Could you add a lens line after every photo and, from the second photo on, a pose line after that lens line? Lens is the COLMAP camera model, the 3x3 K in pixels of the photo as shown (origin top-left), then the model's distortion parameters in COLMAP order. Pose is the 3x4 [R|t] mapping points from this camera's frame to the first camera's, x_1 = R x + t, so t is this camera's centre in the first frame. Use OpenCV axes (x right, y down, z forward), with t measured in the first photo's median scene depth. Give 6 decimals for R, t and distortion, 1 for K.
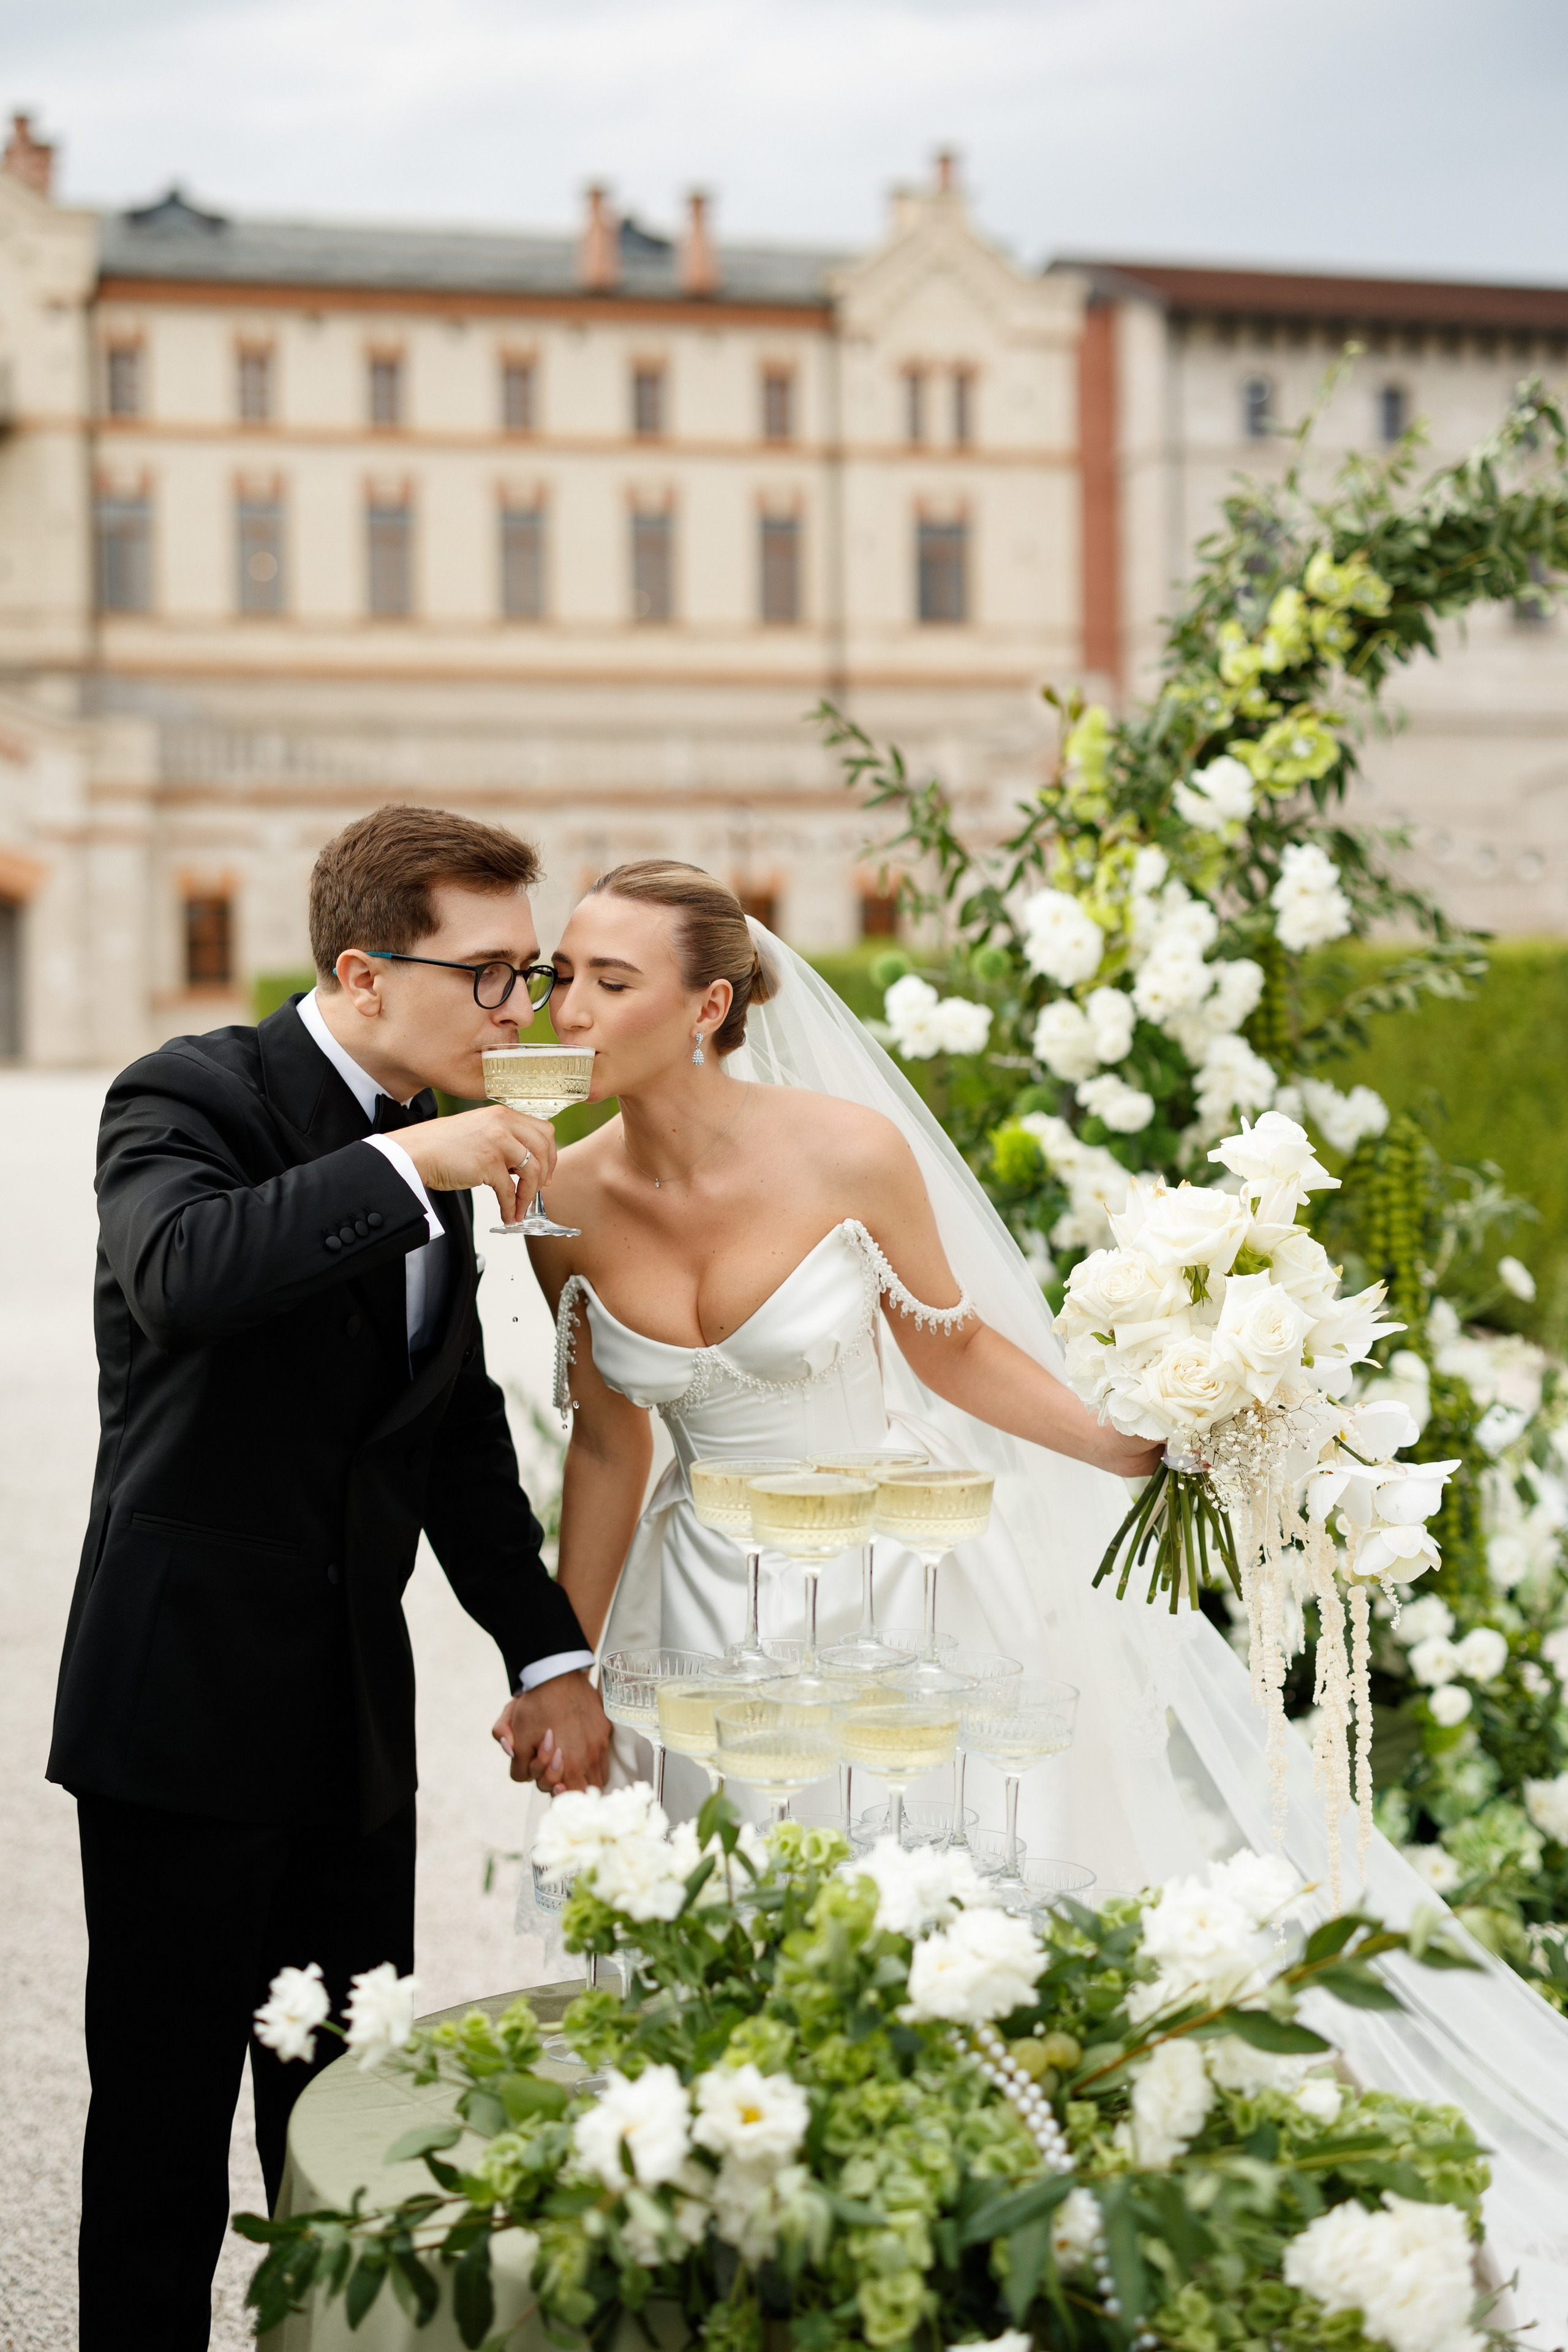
lens RADIAL K [[3598.7, 0, 742.9], [0, 3598.7, 1085.7], [0, 0, 1]] dist [0.008529, -0.000443]
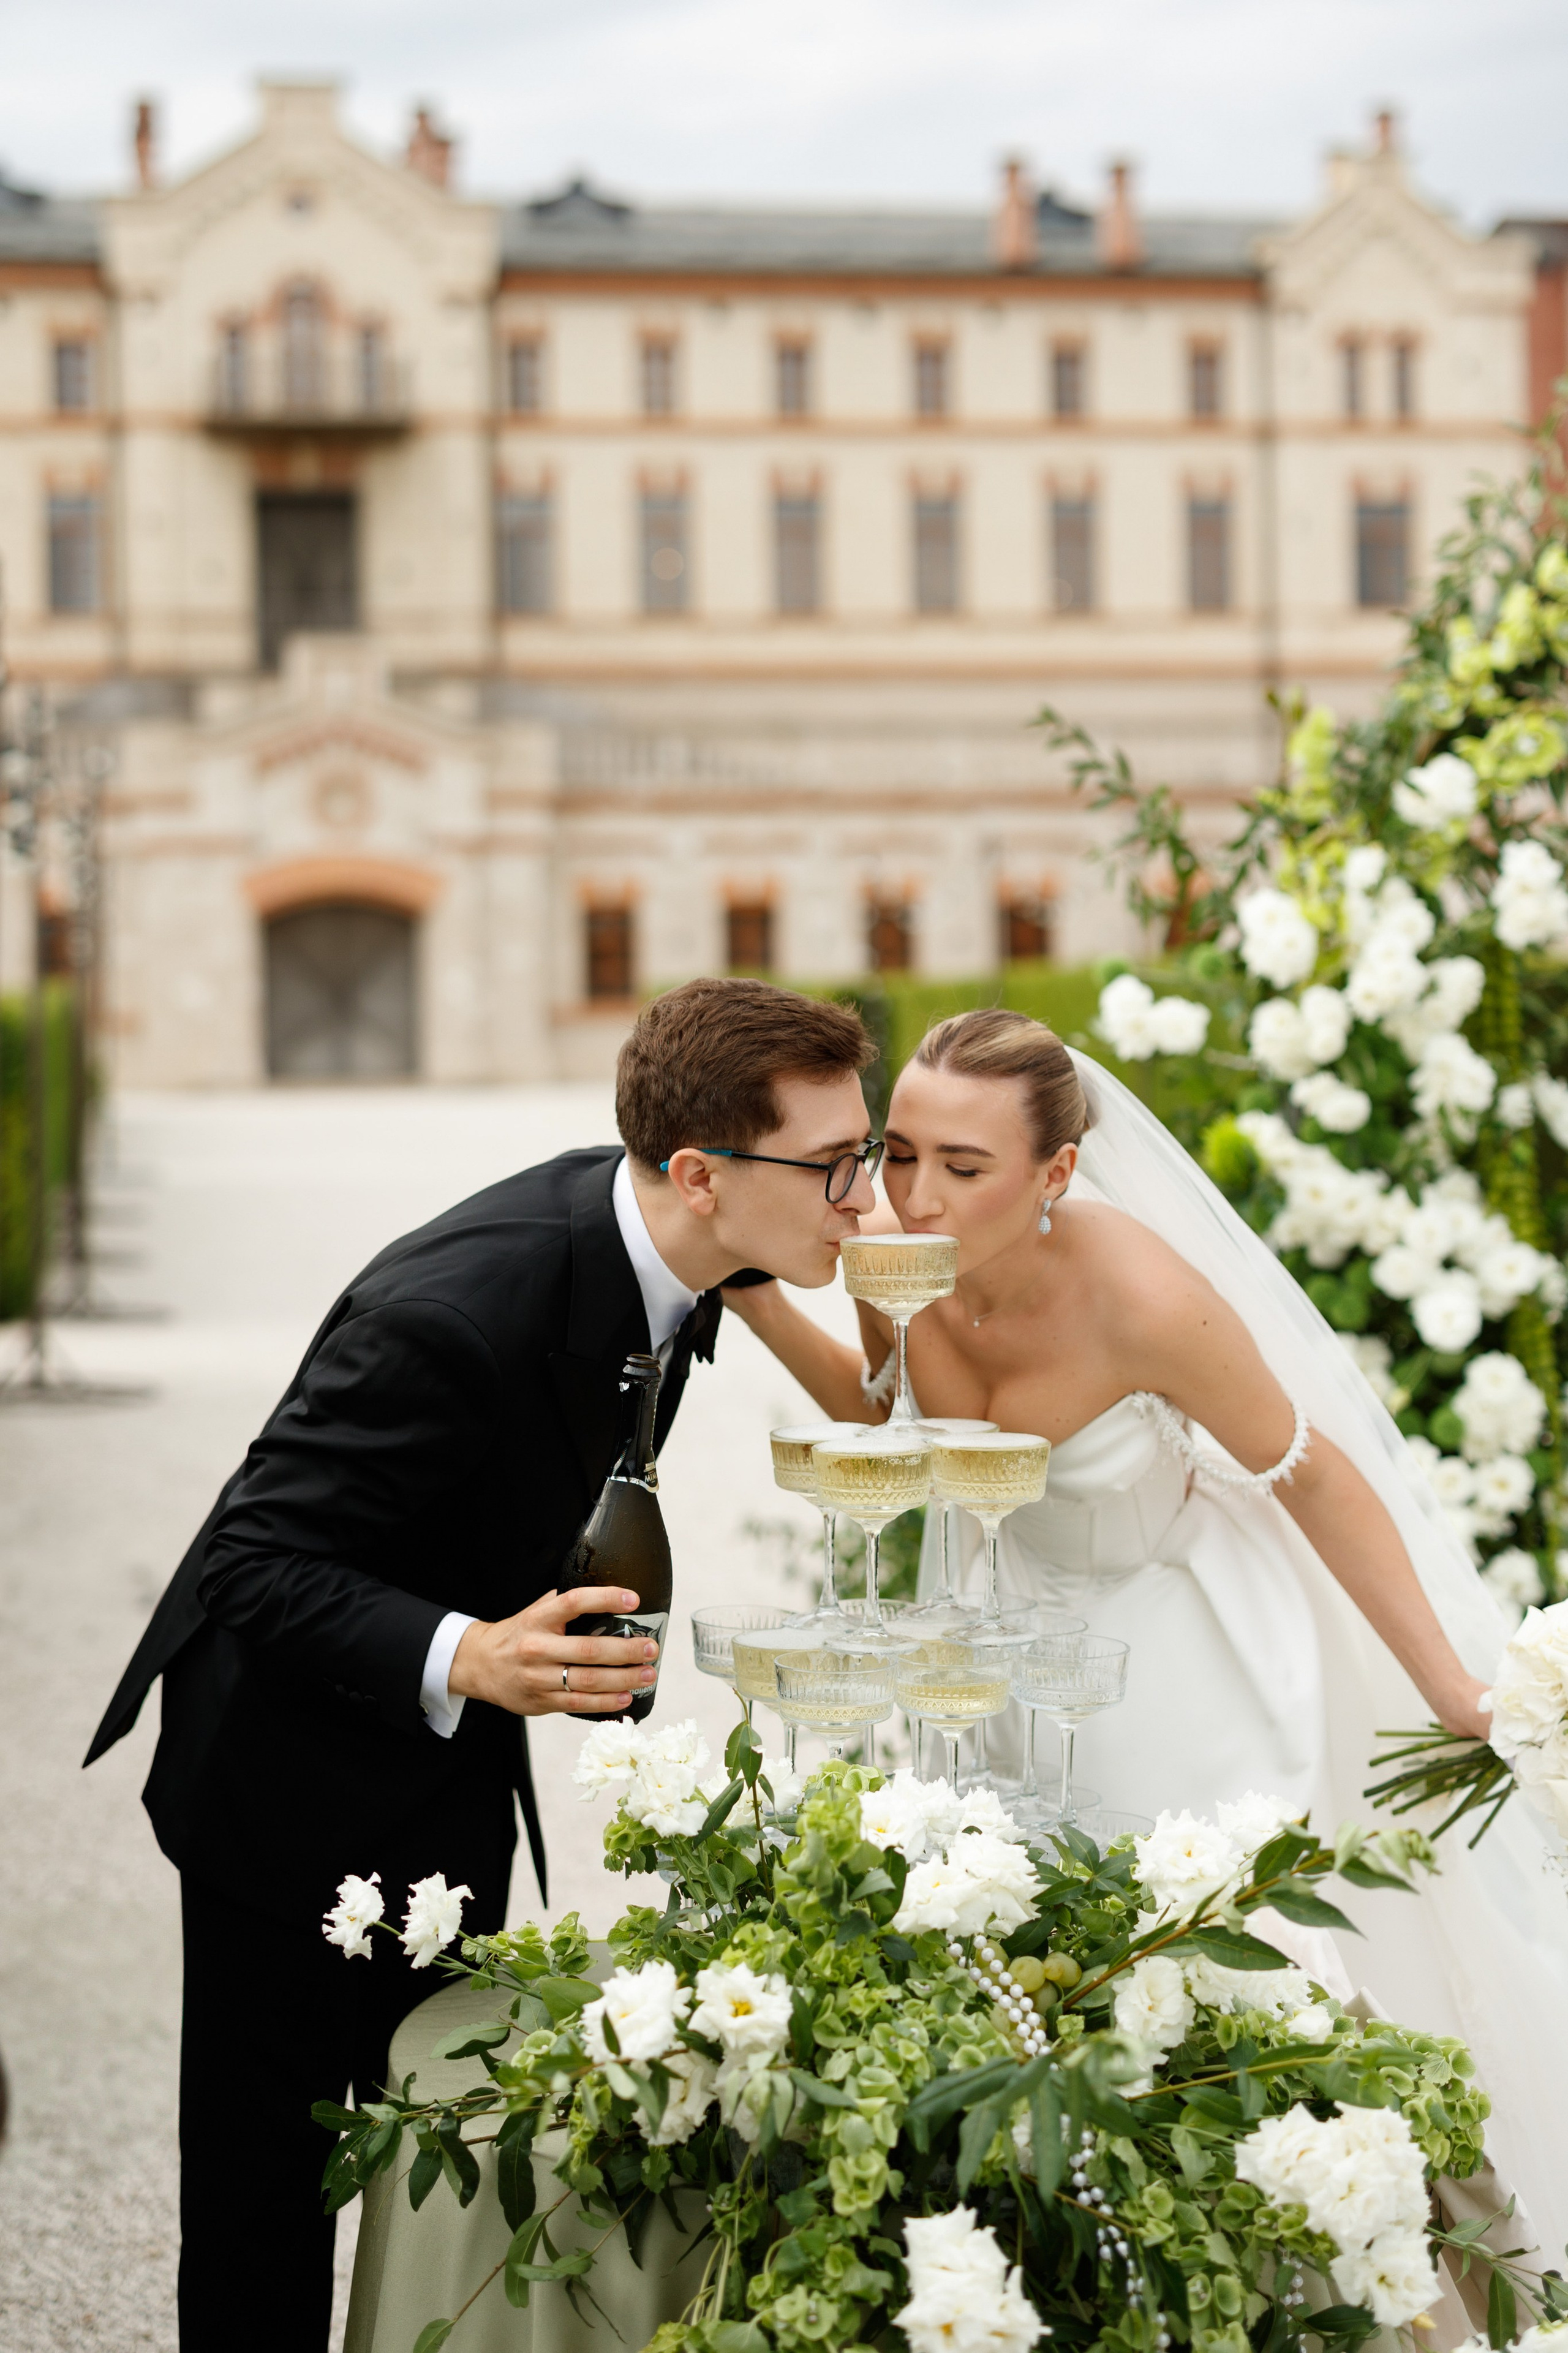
lens RADIAL K [[3836.3, 0, 730.1], [0, 3836.3, 999.2], [0, 0, 1]] dist [0.011920, -0.051086]
pose [[0.992028, -0.007317, -0.125802, 0.070998], [0.003858, 0.999608, -0.027719, 0.005125], [0.125956, 0.027013, 0.991668, -0.081323]]
